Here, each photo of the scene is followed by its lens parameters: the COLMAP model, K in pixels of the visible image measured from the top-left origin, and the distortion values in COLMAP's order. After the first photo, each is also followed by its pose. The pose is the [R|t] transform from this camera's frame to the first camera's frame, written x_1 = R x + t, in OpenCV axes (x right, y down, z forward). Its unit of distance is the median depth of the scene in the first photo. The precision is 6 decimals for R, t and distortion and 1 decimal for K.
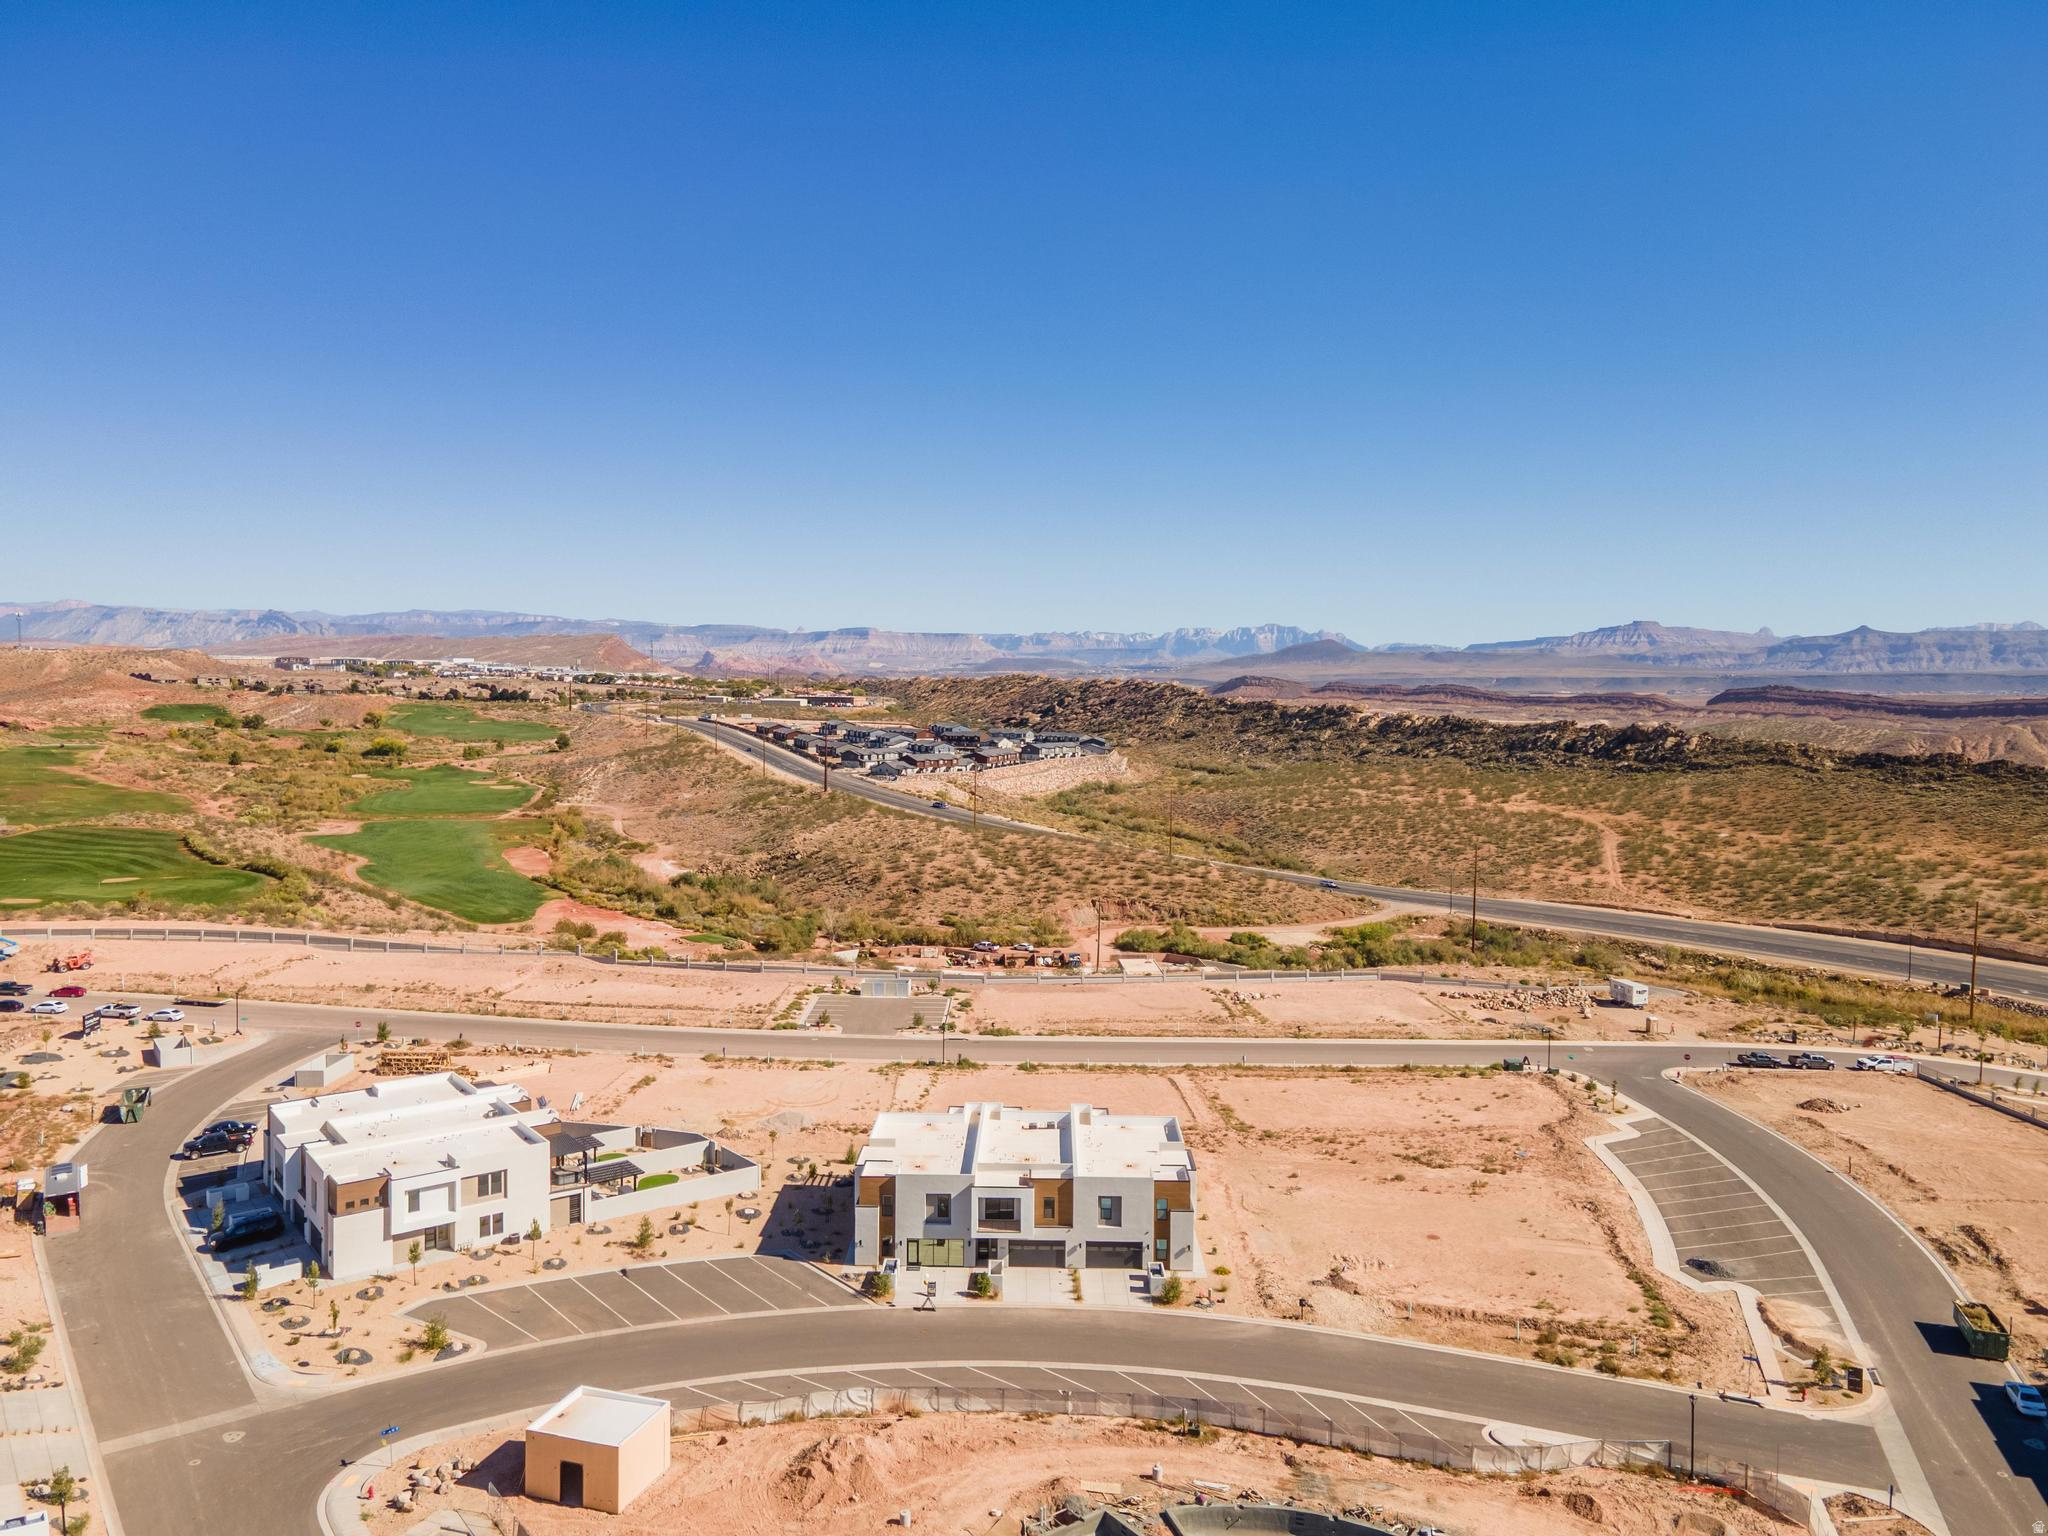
lens RADIAL K [[1490.8, 0, 1022.7], [0, 1490.8, 767.4], [0, 0, 1]] dist [0.033398, 0.020840]
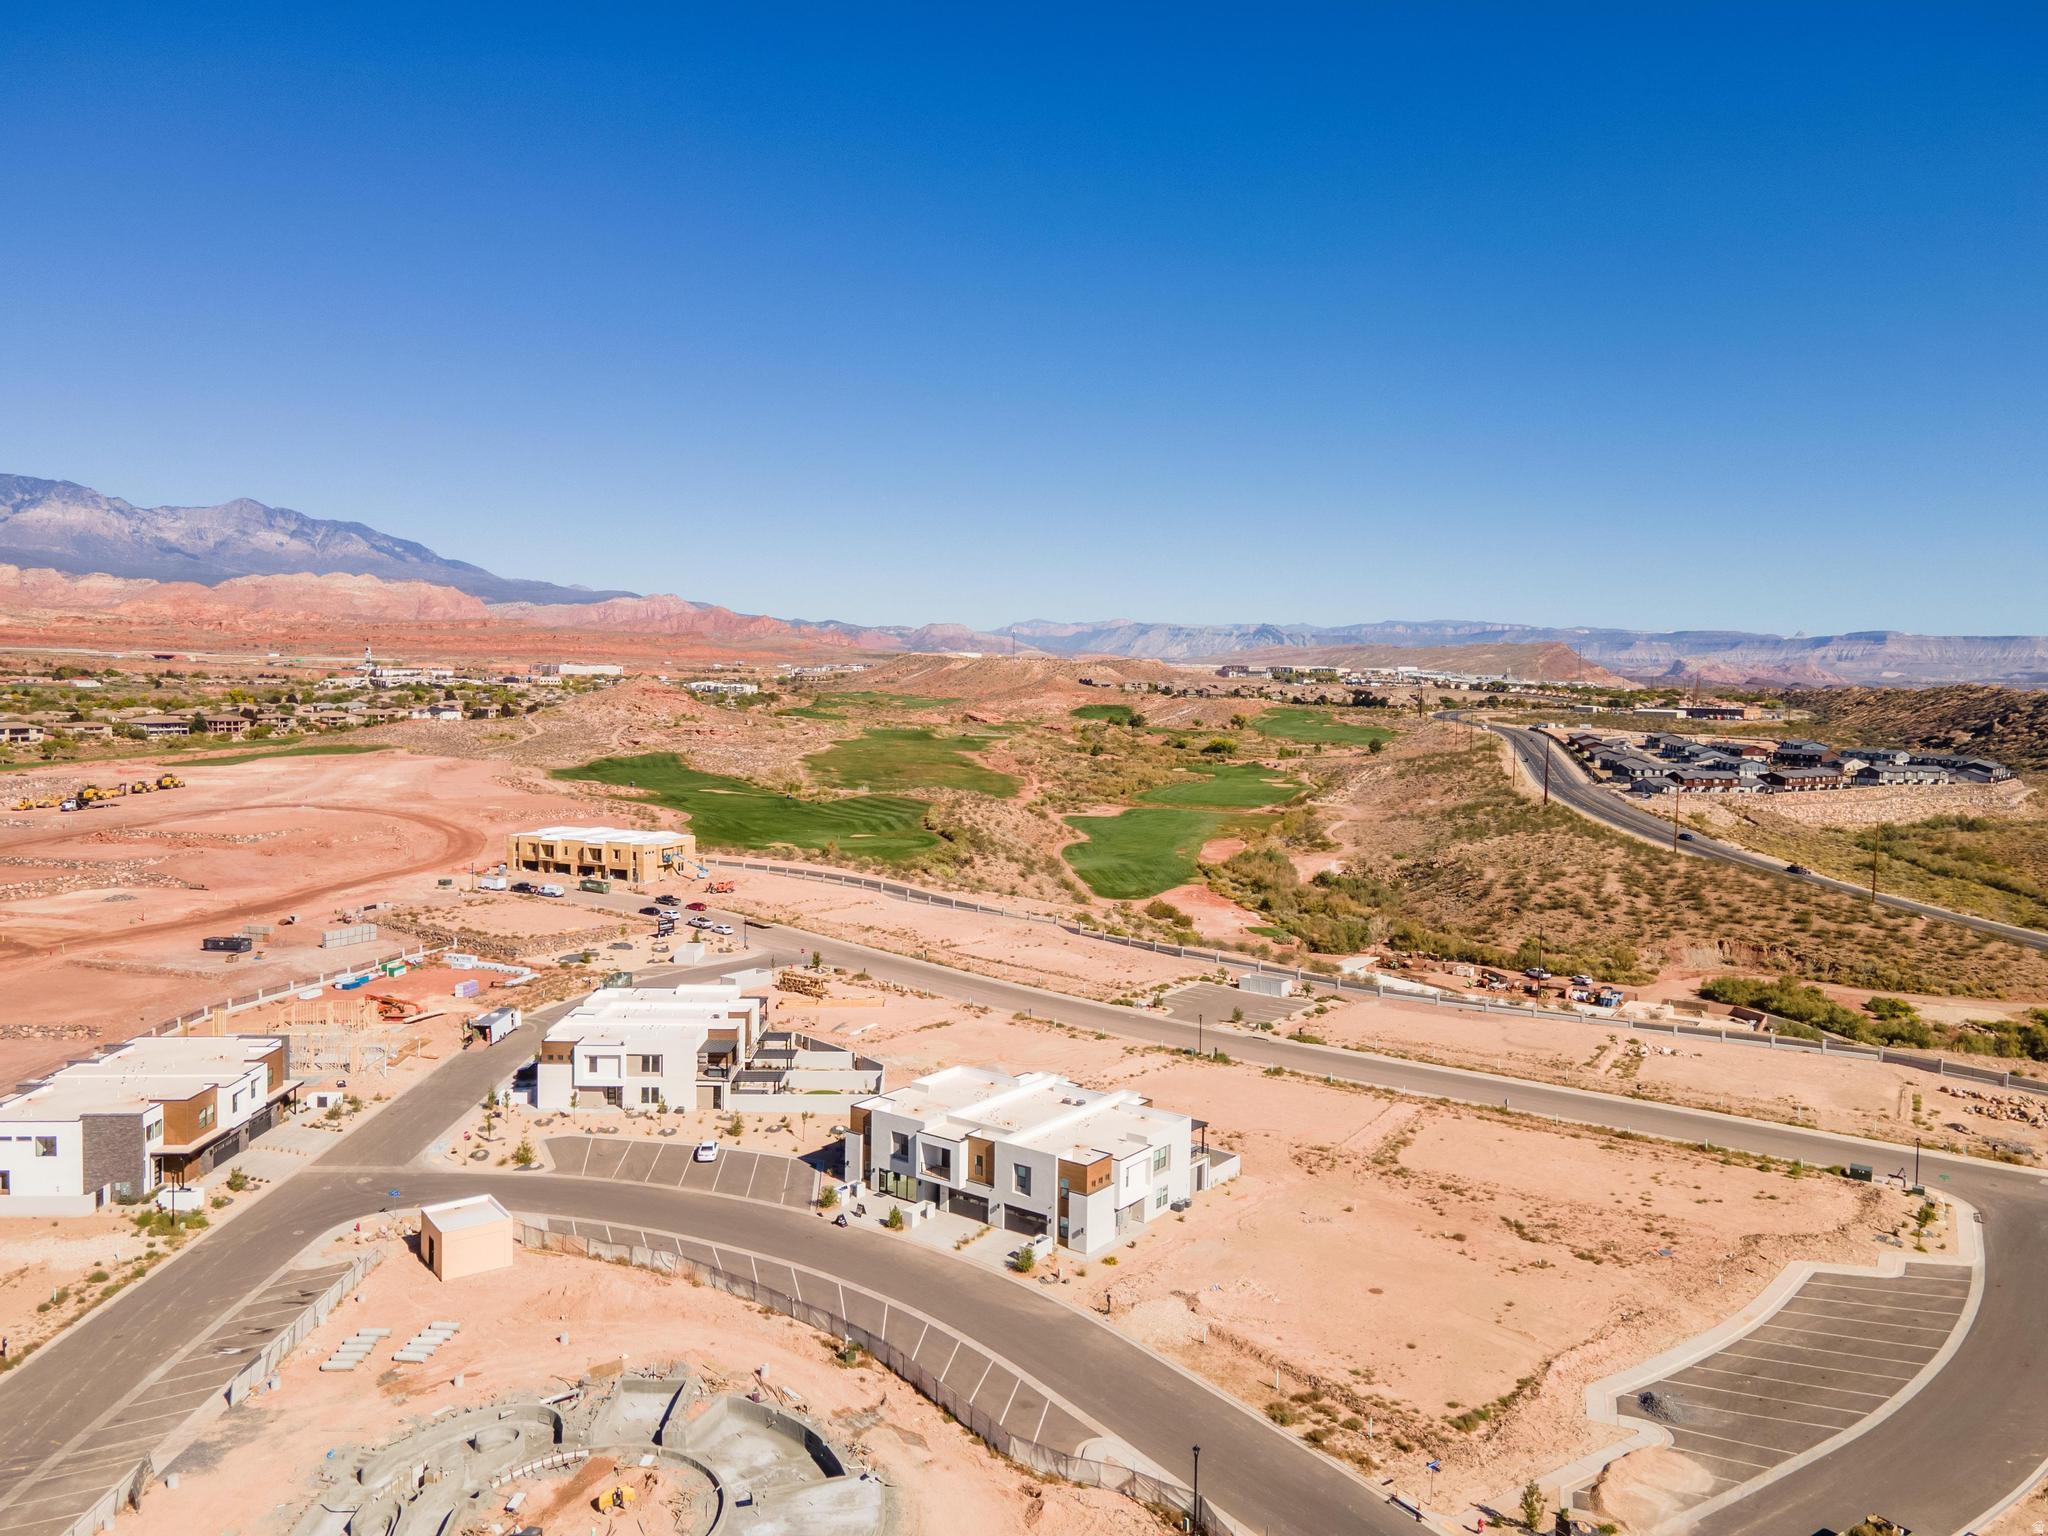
lens RADIAL K [[1490.8, 0, 1023.4], [0, 1490.8, 771.7], [0, 0, 1]] dist [0.033398, 0.020840]
pose [[0.810733, 0.043642, -0.583787, 0.218044], [-0.045440, 0.998900, 0.011569, -0.001012], [0.583650, 0.017148, 0.811824, 0.045872]]
